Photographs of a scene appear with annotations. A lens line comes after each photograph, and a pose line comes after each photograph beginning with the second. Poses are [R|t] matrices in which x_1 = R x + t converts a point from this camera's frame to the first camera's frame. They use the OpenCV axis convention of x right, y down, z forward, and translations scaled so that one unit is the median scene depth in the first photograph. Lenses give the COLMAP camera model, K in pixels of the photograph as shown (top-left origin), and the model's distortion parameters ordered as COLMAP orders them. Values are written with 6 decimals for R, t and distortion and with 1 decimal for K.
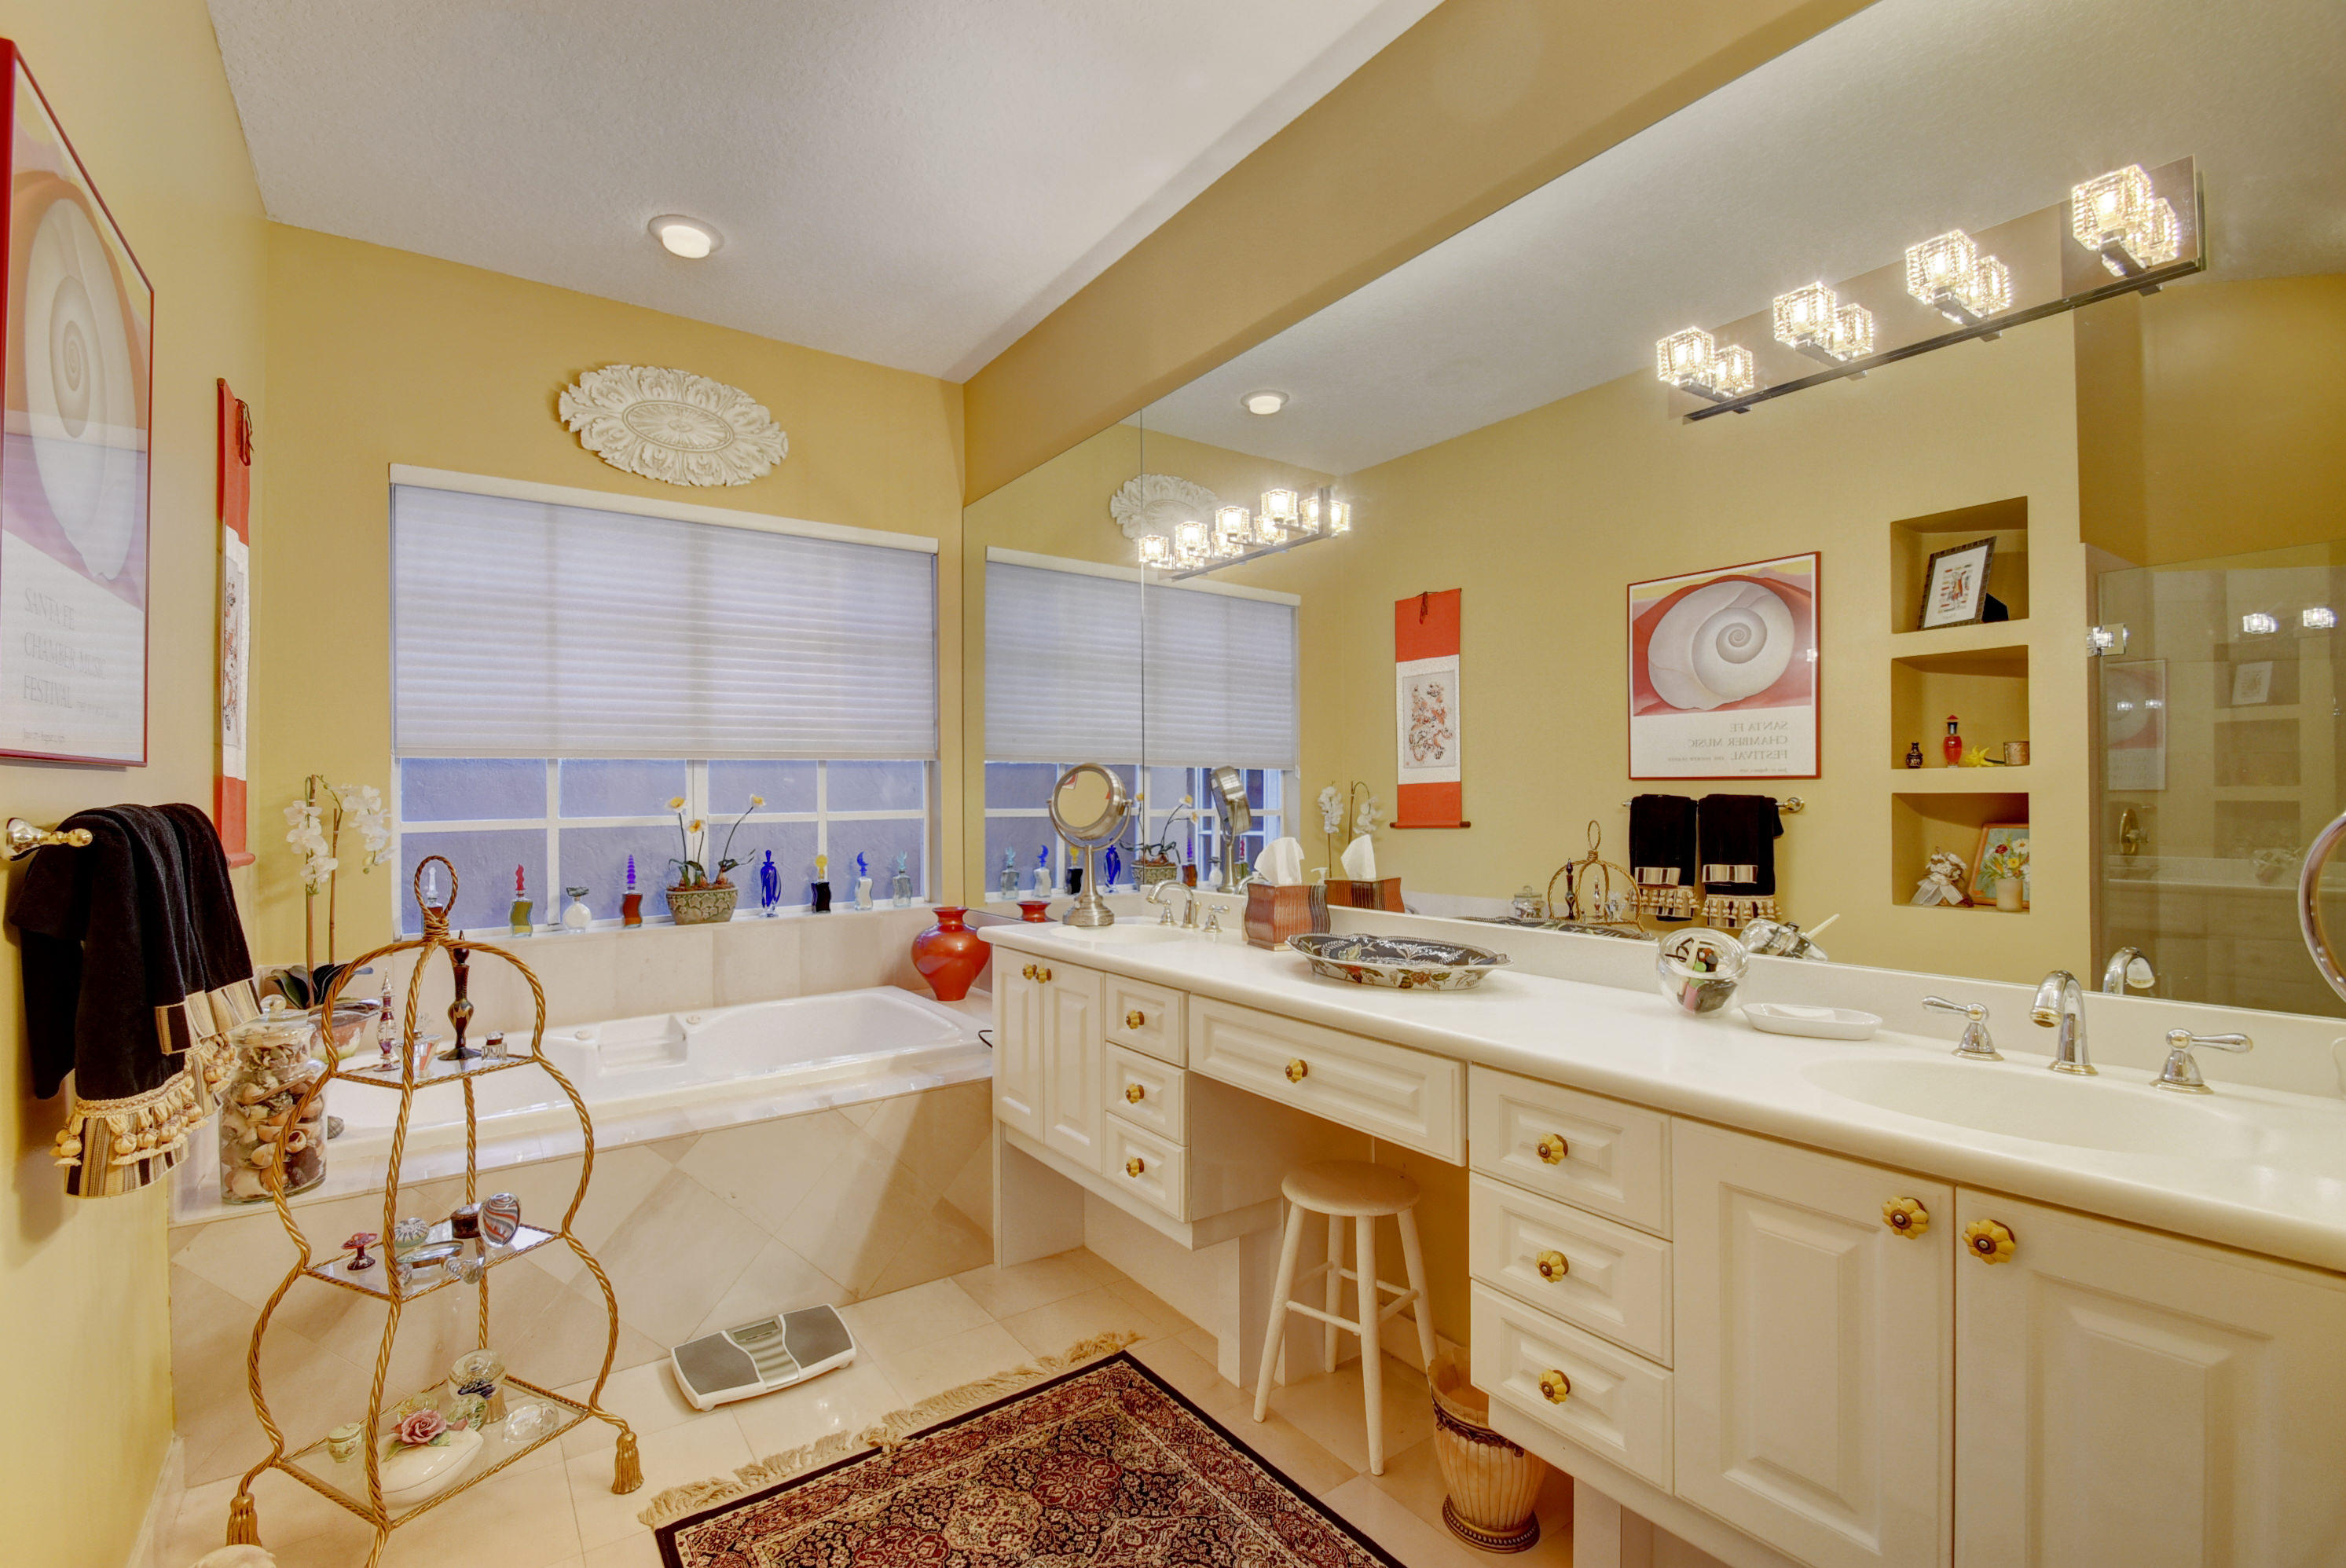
lens RADIAL K [[1032.2, 0, 1158.8], [0, 1032.2, 782.7], [0, 0, 1]] dist [0.014515, -0.020193]
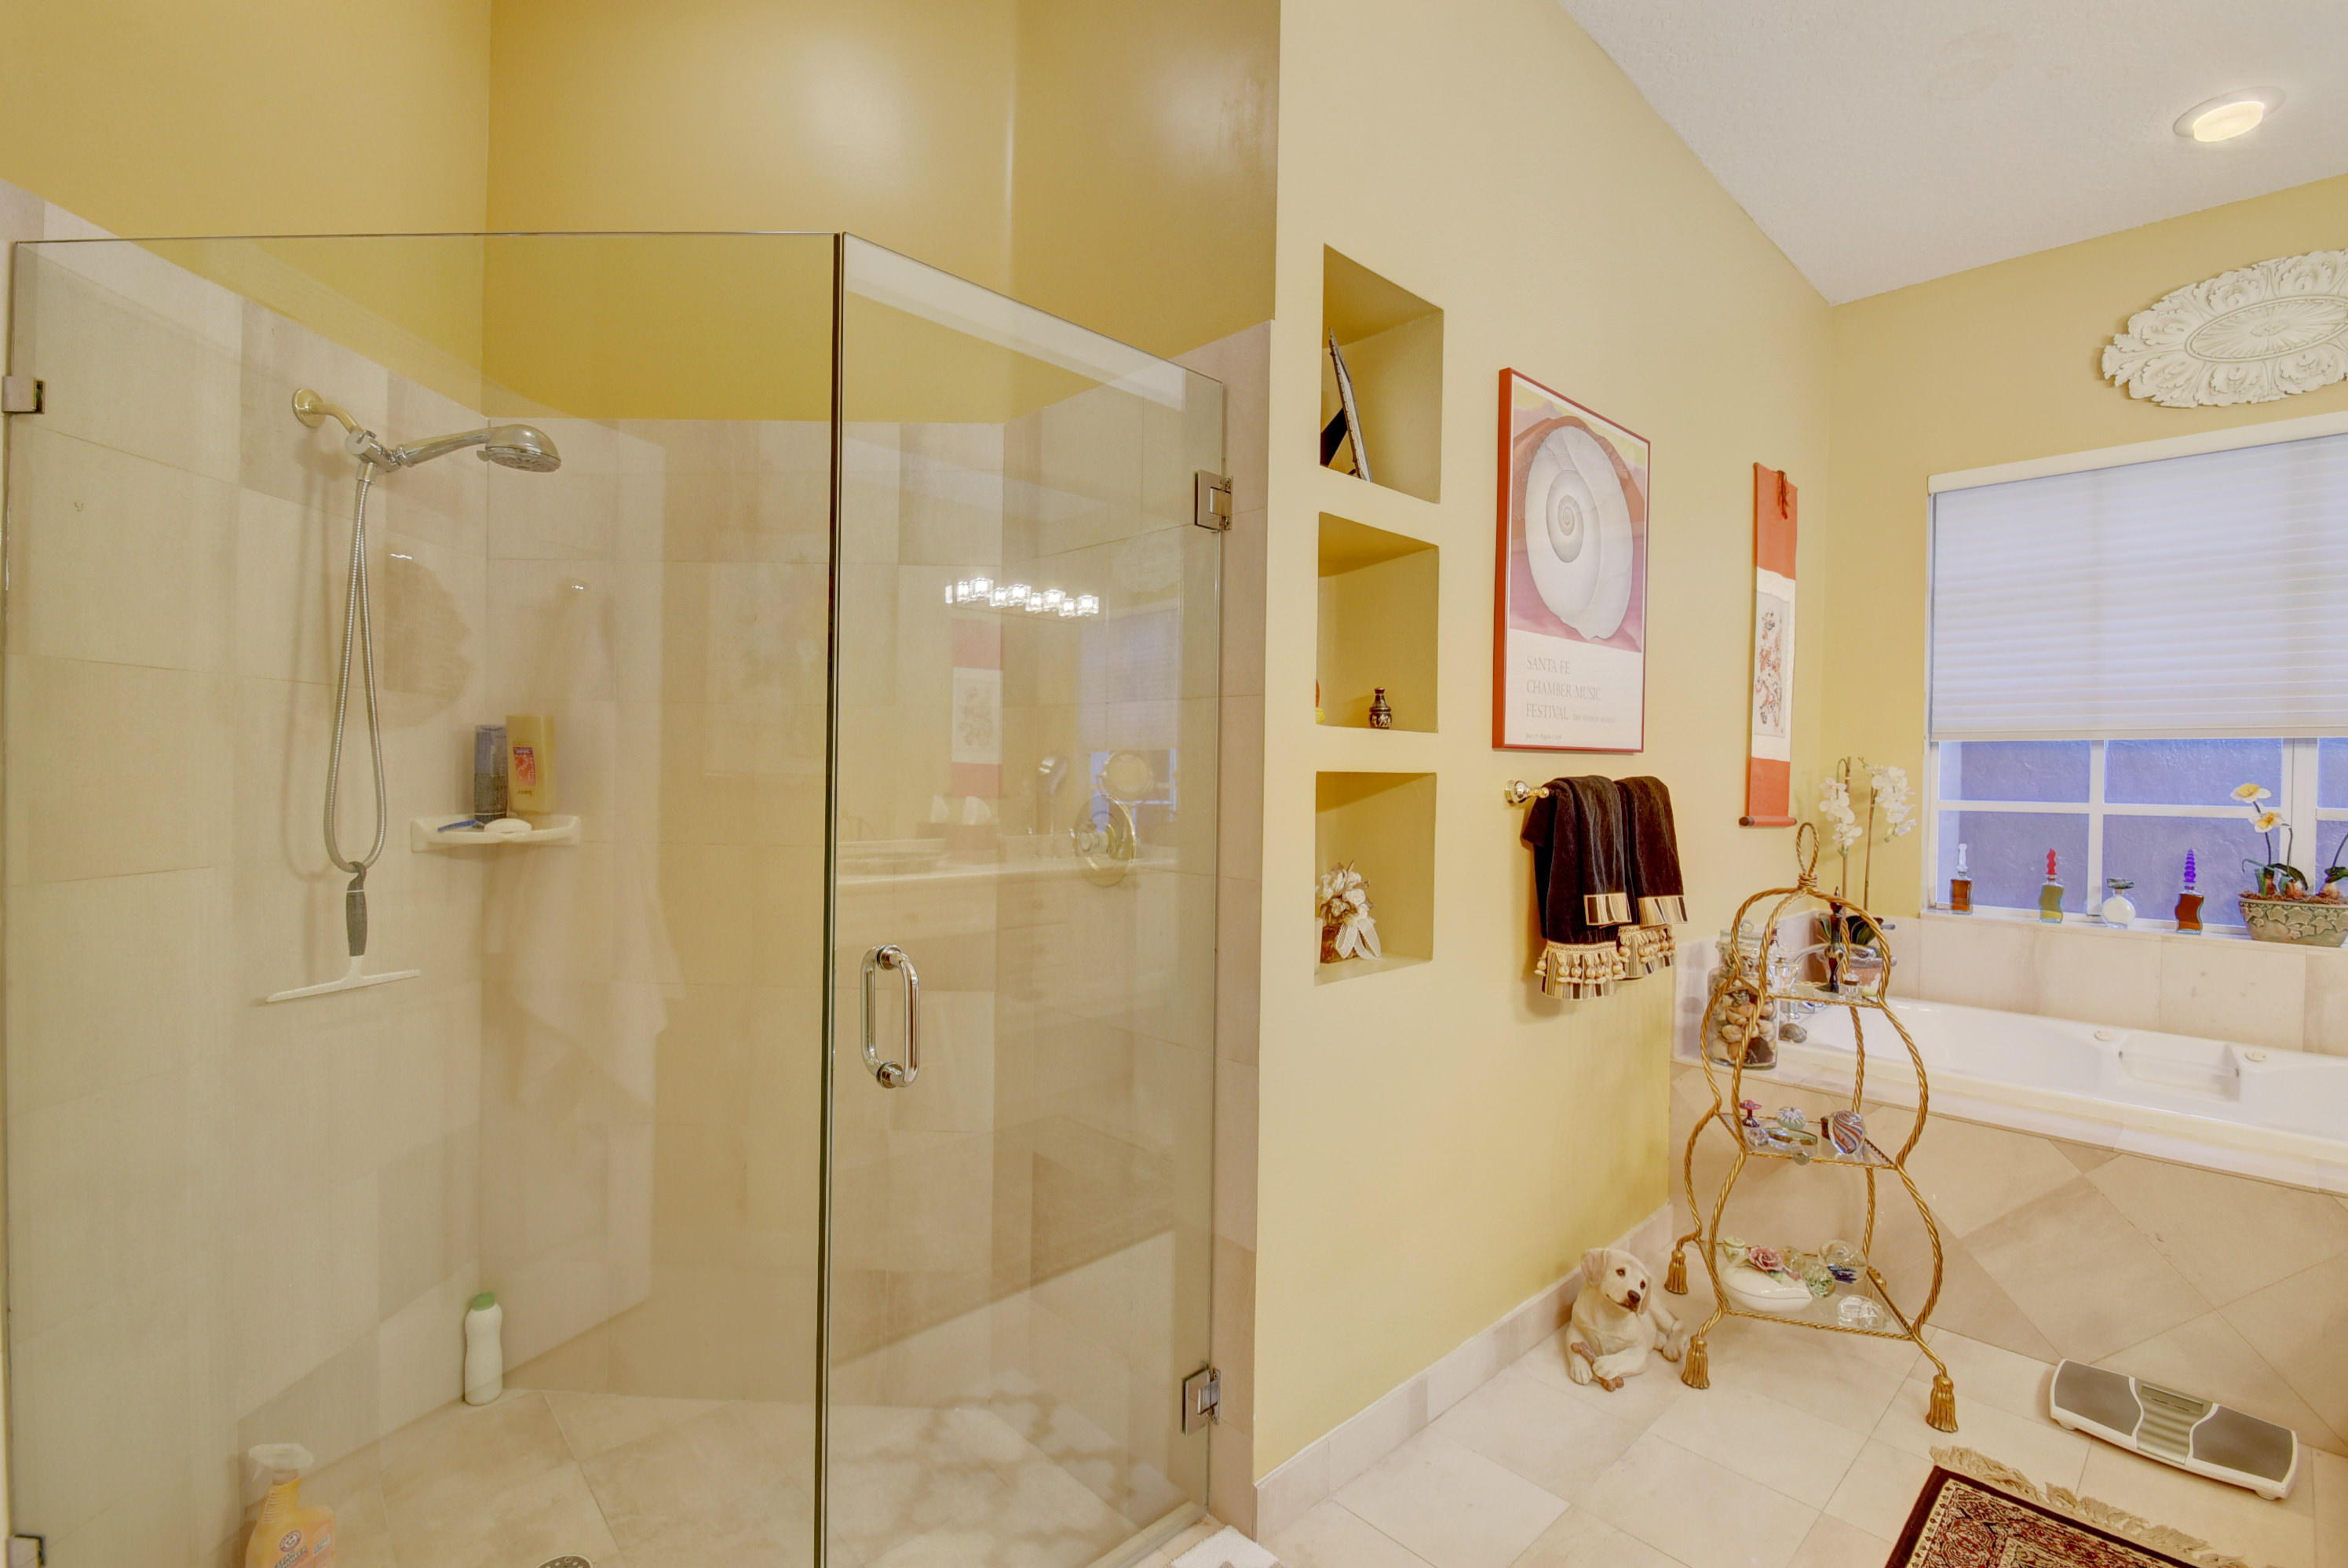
lens RADIAL K [[1034.8, 0, 1164.5], [0, 1034.8, 779.6], [0, 0, 1]] dist [0.009022, -0.014034]
pose [[0.138583, 0.021298, -0.990122, 0.250220], [-0.006375, 0.999767, 0.020614, -0.001154], [0.990330, 0.003456, 0.138686, 0.033446]]
